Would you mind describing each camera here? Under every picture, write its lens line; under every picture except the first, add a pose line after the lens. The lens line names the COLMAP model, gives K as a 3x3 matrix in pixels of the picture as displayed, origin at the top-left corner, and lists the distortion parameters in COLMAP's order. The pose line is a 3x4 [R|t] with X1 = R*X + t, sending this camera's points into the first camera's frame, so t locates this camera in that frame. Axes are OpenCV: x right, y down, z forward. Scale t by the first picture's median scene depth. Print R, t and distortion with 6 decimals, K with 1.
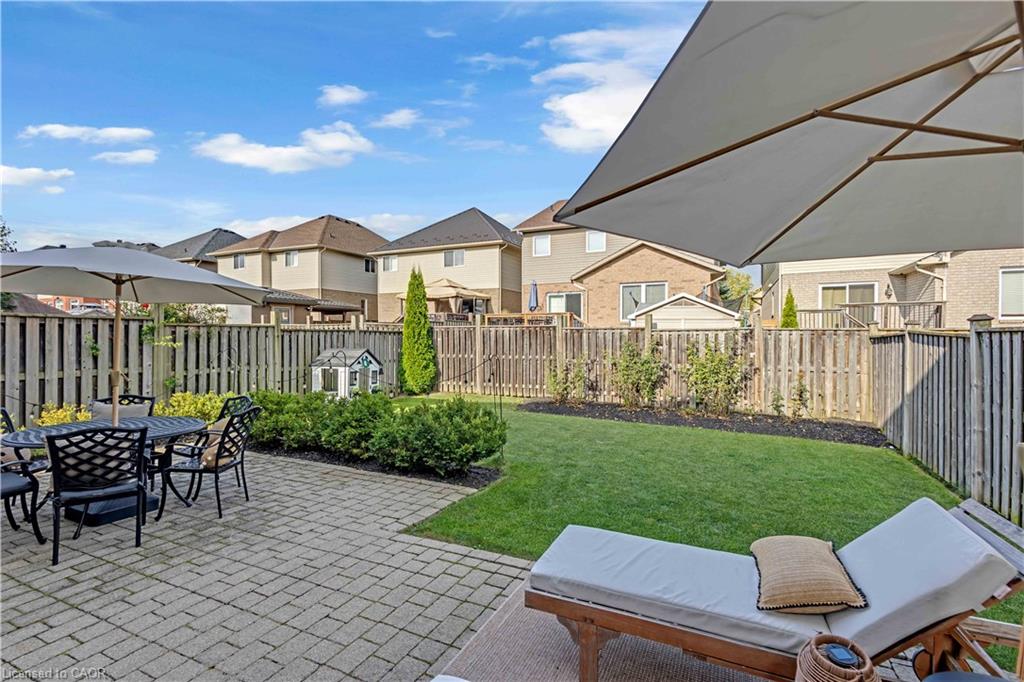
lens RADIAL K [[473.5, 0, 503.7], [0, 473.5, 335.5], [0, 0, 1]] dist [0.010989, -0.002439]
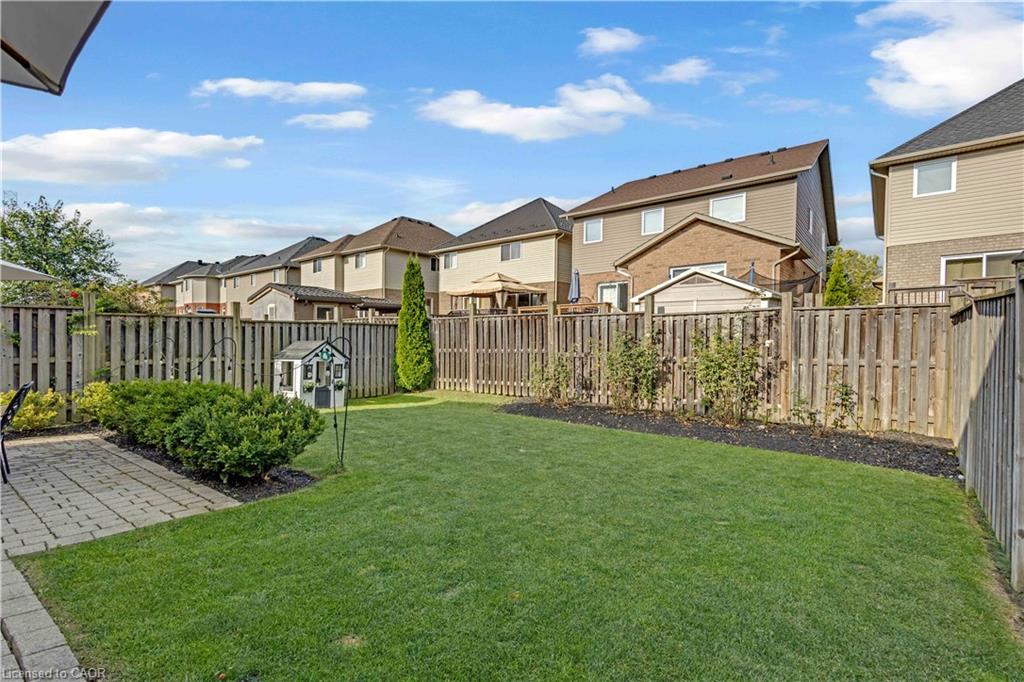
lens RADIAL K [[473.5, 0, 522.6], [0, 473.5, 347.2], [0, 0, 1]] dist [0.010989, -0.002439]
pose [[0.974967, -0.005118, -0.222289, 0.298900], [0.008952, 0.999828, 0.016244, 0.030166], [0.222168, -0.017828, 0.974845, 0.179045]]
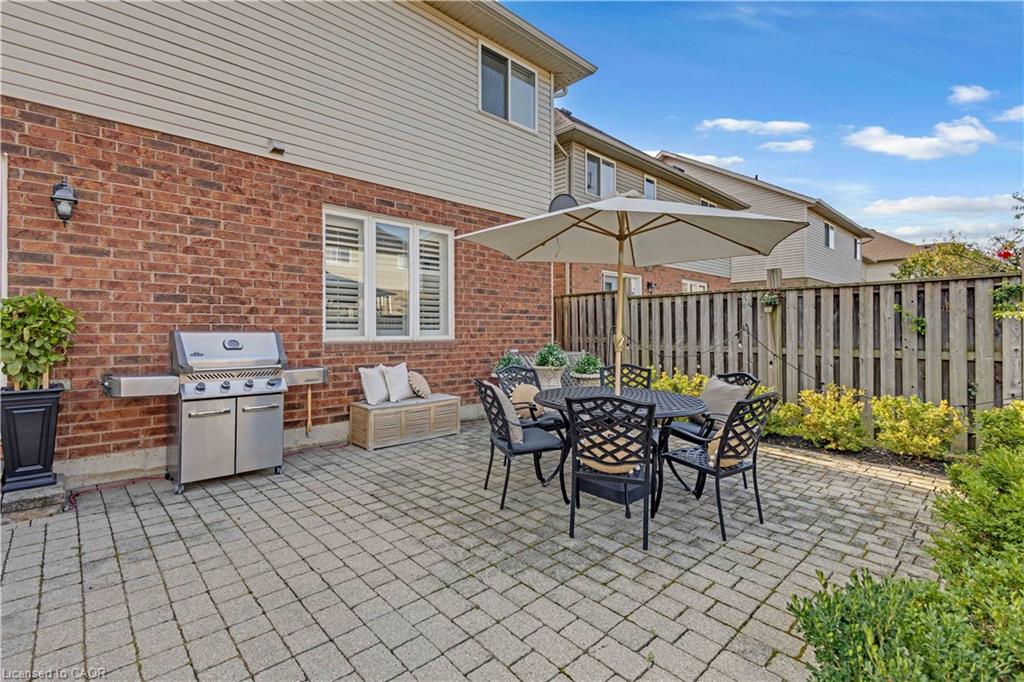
lens RADIAL K [[473.5, 0, 514.3], [0, 473.5, 331.7], [0, 0, 1]] dist [0.010989, -0.002439]
pose [[-0.356545, 0.002443, -0.934275, 0.047712], [0.005727, 0.999984, 0.000430, 0.027030], [0.934261, -0.005198, -0.356553, 0.481512]]
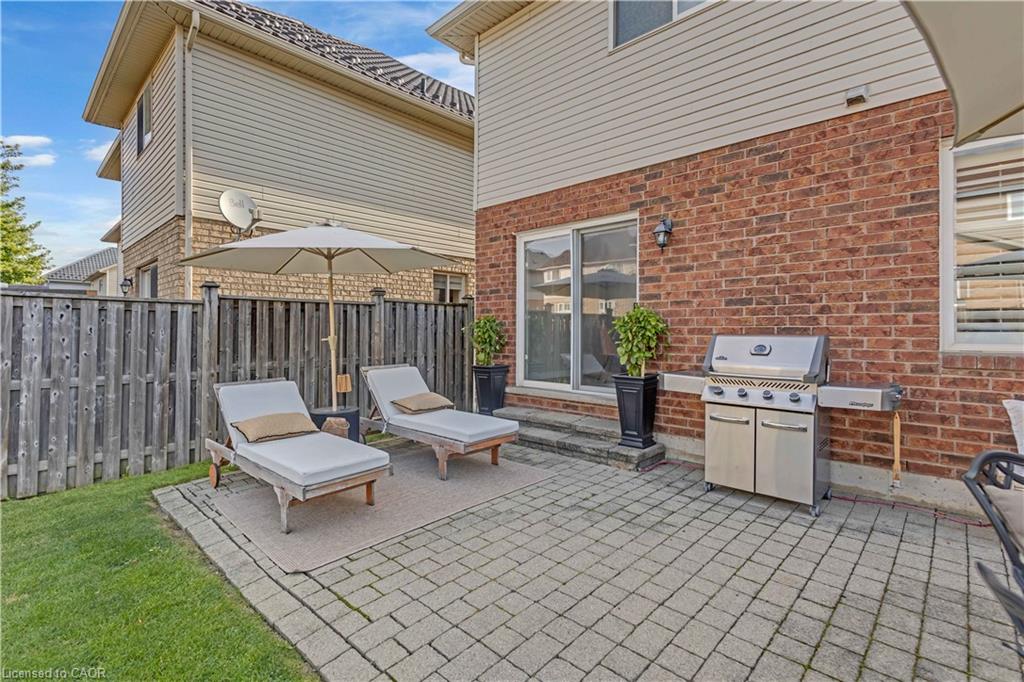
lens RADIAL K [[473.5, 0, 504.5], [0, 473.5, 326.9], [0, 0, 1]] dist [0.010989, -0.002439]
pose [[-0.950169, 0.005209, 0.311691, -0.173813], [0.001963, 0.999941, -0.010726, 0.022649], [-0.311728, -0.009580, -0.950123, 0.523876]]
